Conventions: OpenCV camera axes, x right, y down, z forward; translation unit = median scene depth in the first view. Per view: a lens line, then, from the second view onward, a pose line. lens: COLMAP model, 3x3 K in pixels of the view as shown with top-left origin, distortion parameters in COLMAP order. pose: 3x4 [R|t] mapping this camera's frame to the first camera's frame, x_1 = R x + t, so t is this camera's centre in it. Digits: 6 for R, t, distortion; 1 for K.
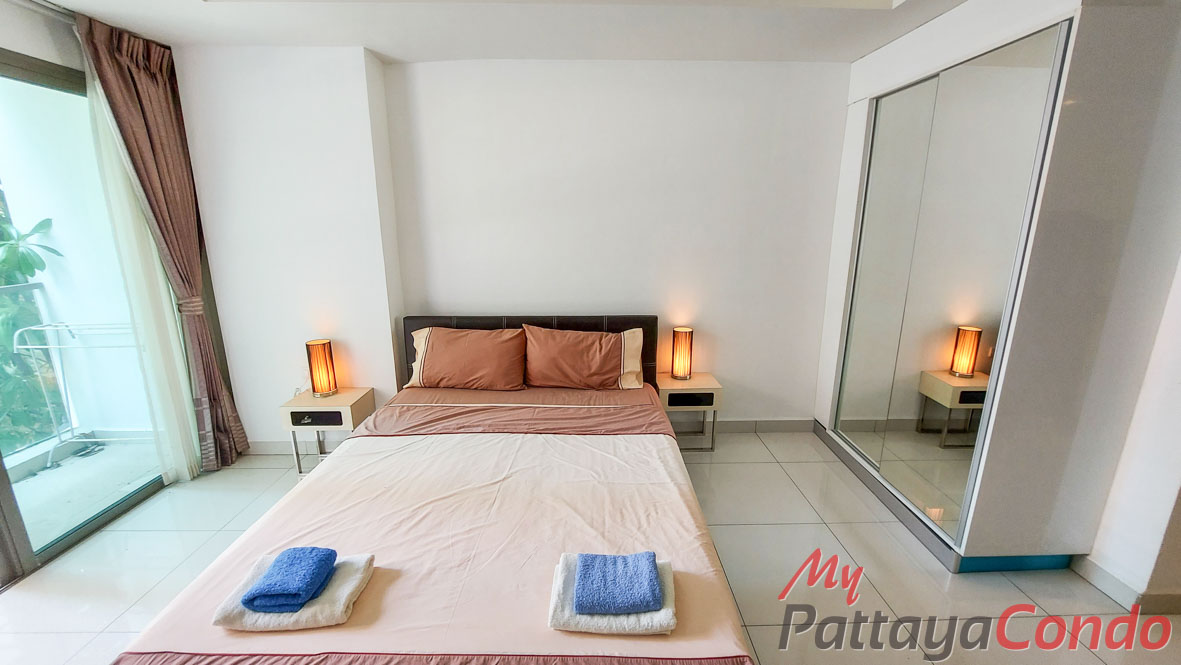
lens RADIAL K [[475.5, 0, 591.5], [0, 475.5, 331.9], [0, 0, 1]] dist [0.000433, 0.000038]
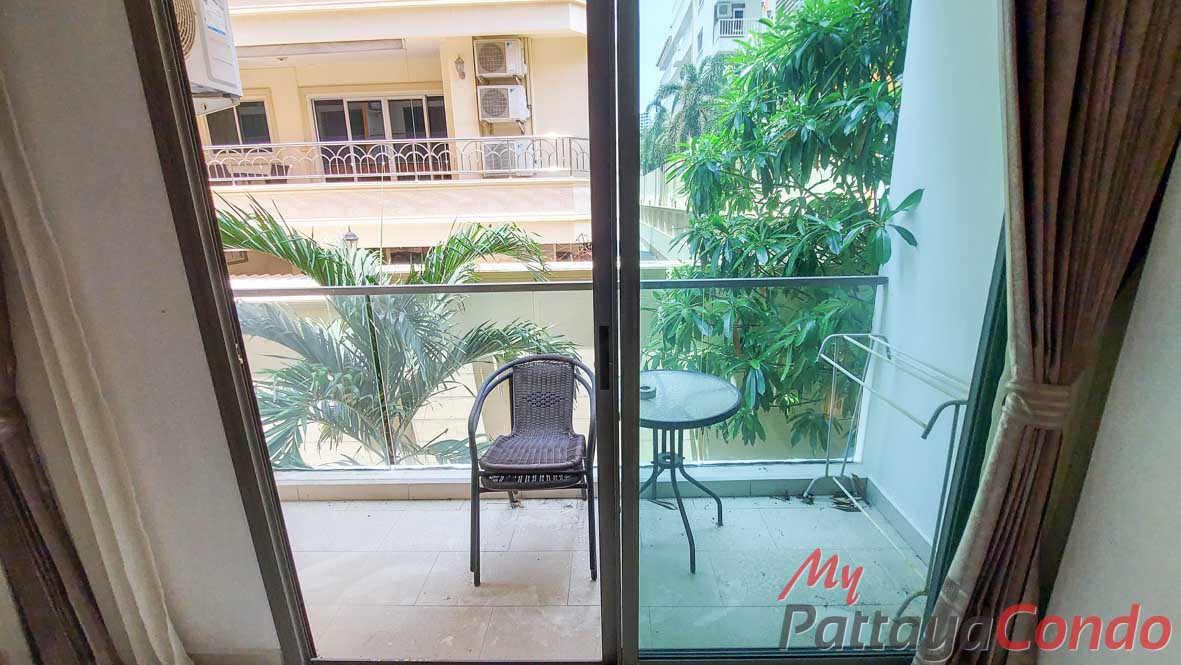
lens RADIAL K [[475.5, 0, 591.4], [0, 475.5, 334.0], [0, 0, 1]] dist [0.000433, 0.000038]
pose [[-0.007097, 0.269158, -0.963070, -0.428157], [-0.225532, 0.937849, 0.263771, -0.114394], [0.974210, 0.219075, 0.054048, 0.542774]]
